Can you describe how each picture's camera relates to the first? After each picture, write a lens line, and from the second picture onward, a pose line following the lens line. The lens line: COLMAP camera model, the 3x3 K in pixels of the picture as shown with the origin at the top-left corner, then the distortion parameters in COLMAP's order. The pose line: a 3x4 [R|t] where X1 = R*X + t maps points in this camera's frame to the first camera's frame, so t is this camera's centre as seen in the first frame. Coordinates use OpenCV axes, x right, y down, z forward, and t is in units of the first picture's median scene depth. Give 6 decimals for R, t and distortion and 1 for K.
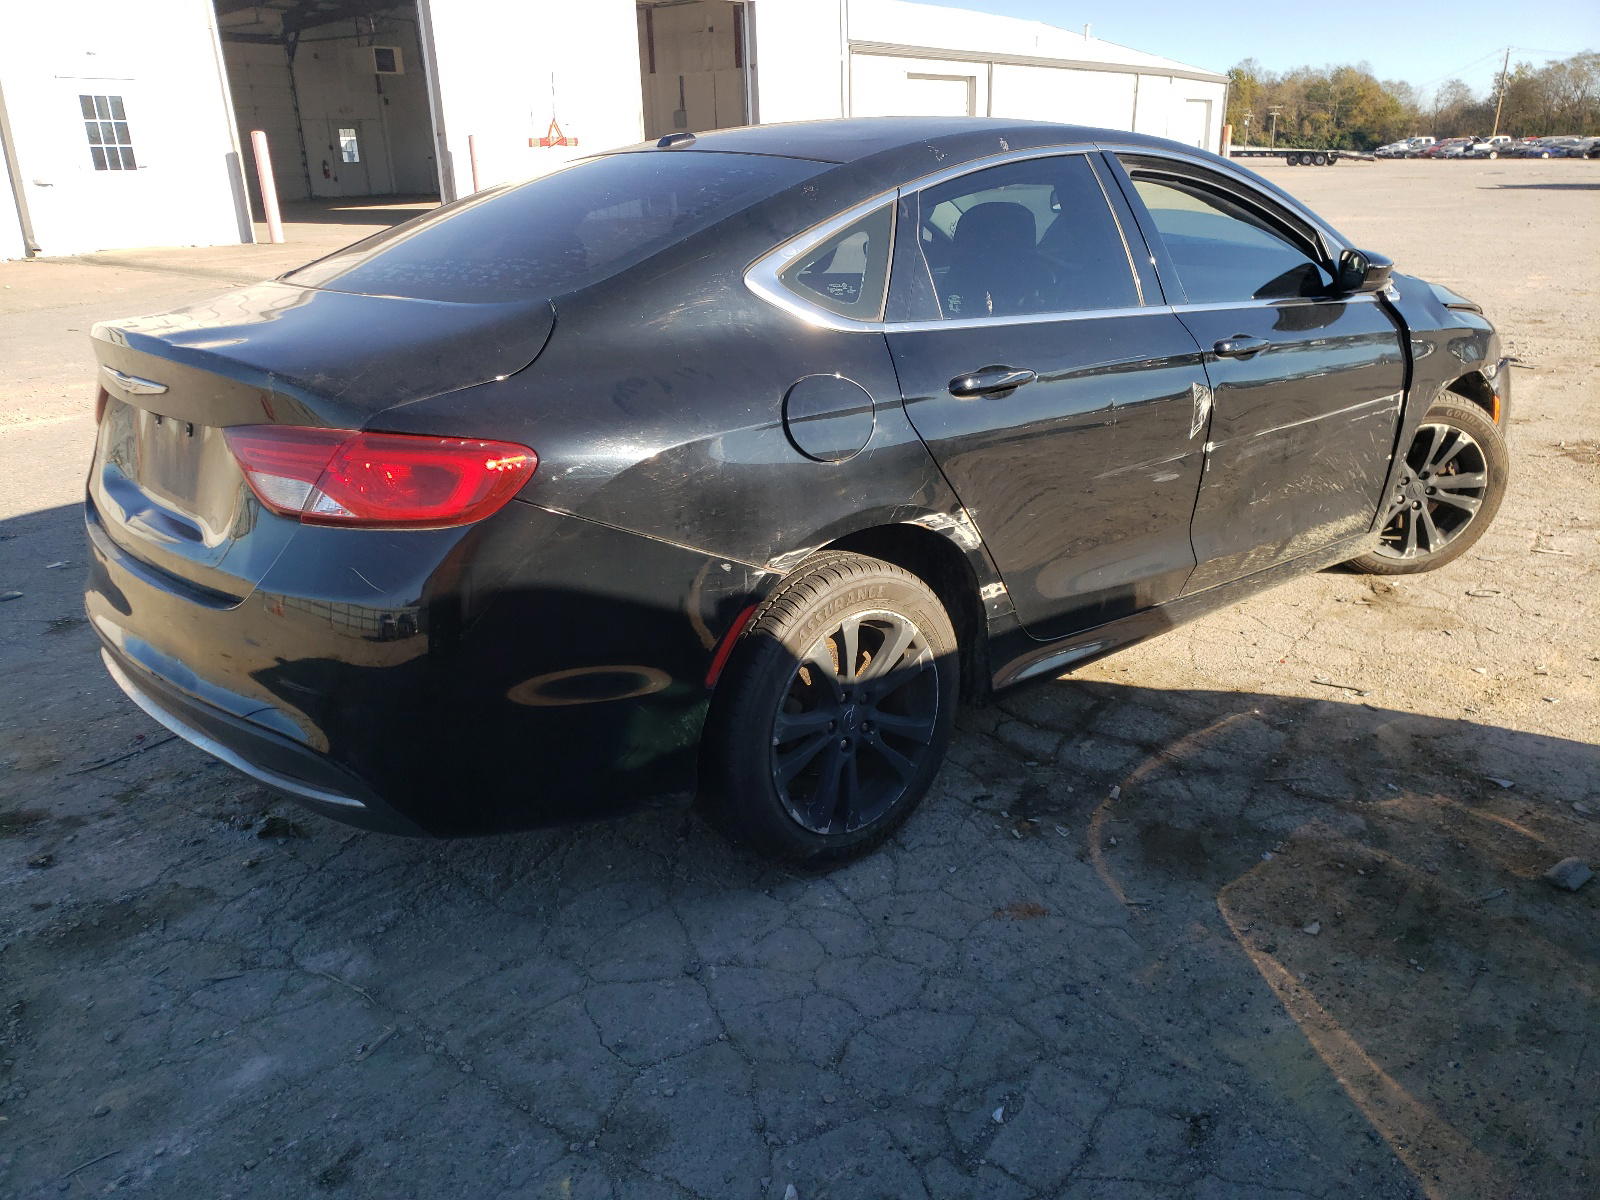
lens RADIAL K [[1195.5, 0, 800.0], [0, 1195.5, 600.0], [0, 0, 1]] dist [0.010283, 0.002028]
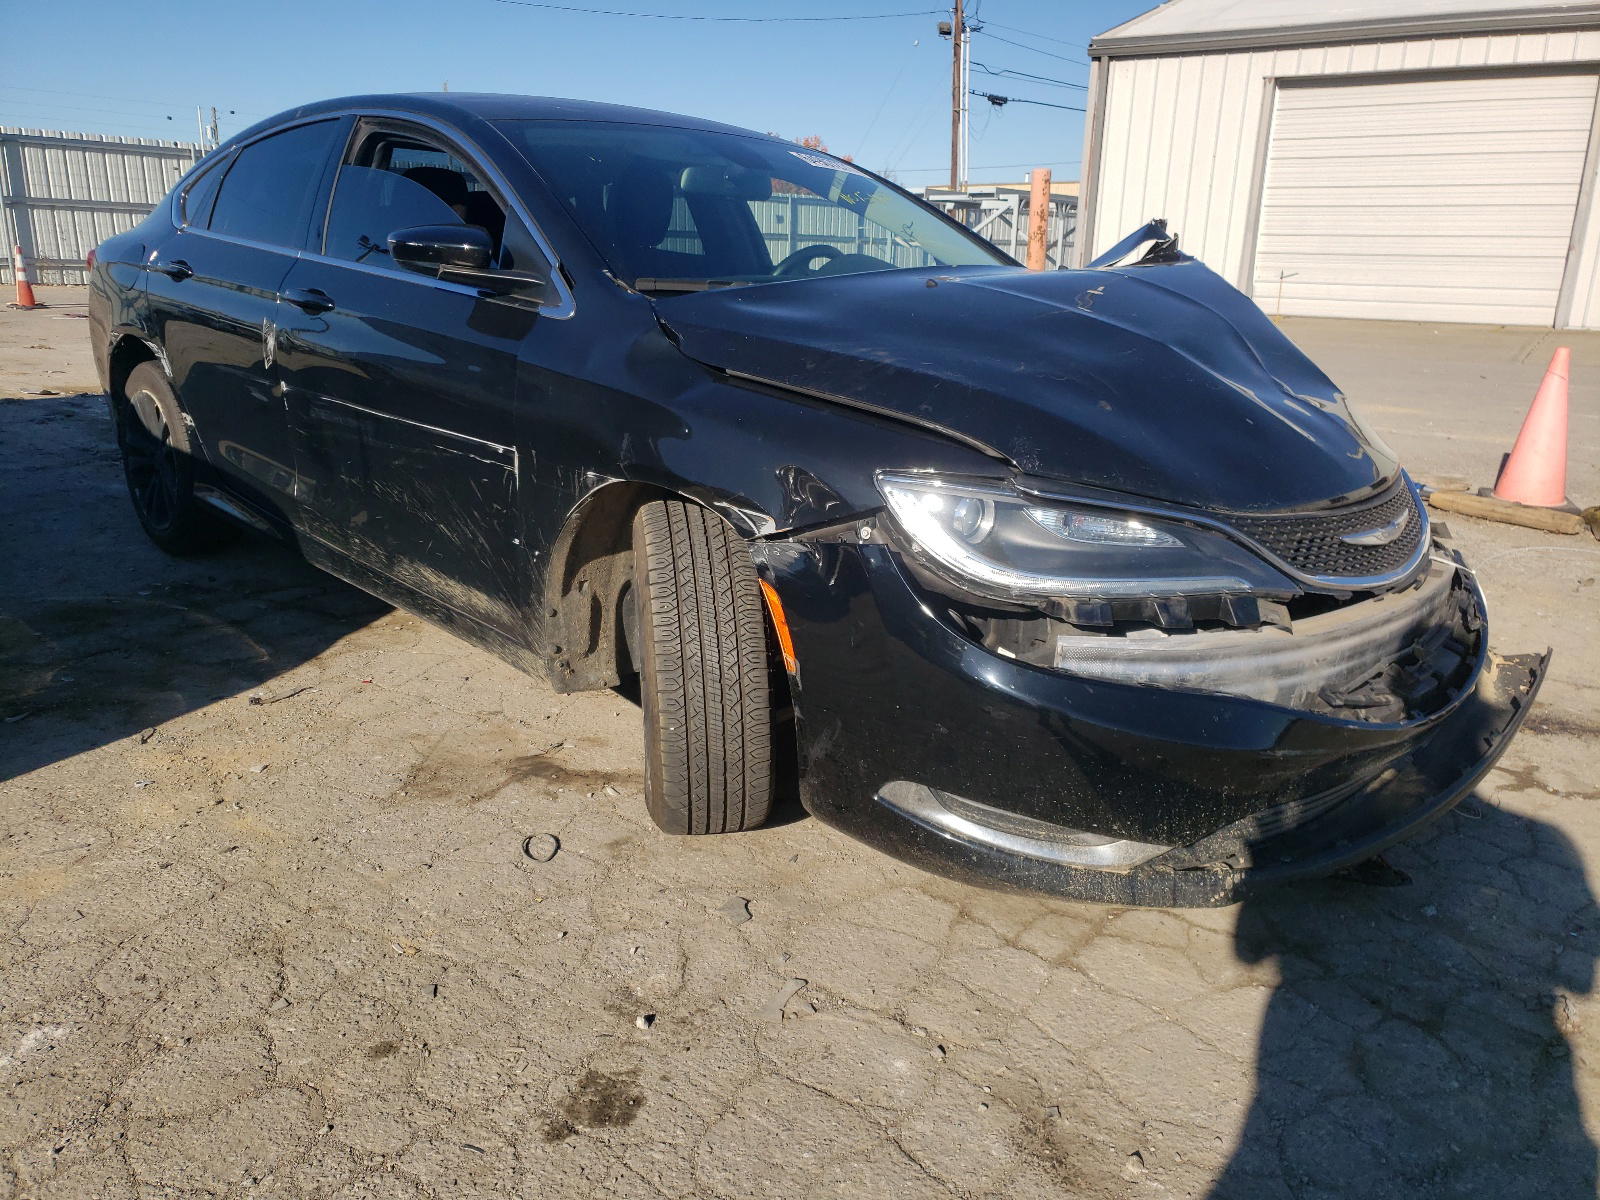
lens RADIAL K [[1195.5, 0, 800.0], [0, 1195.5, 600.0], [0, 0, 1]] dist [0.010283, 0.002028]
pose [[0.055939, 0.286842, -0.956343, 1.339393], [-0.357457, 0.900106, 0.249066, -0.358328], [0.932253, 0.327919, 0.152885, 1.235753]]
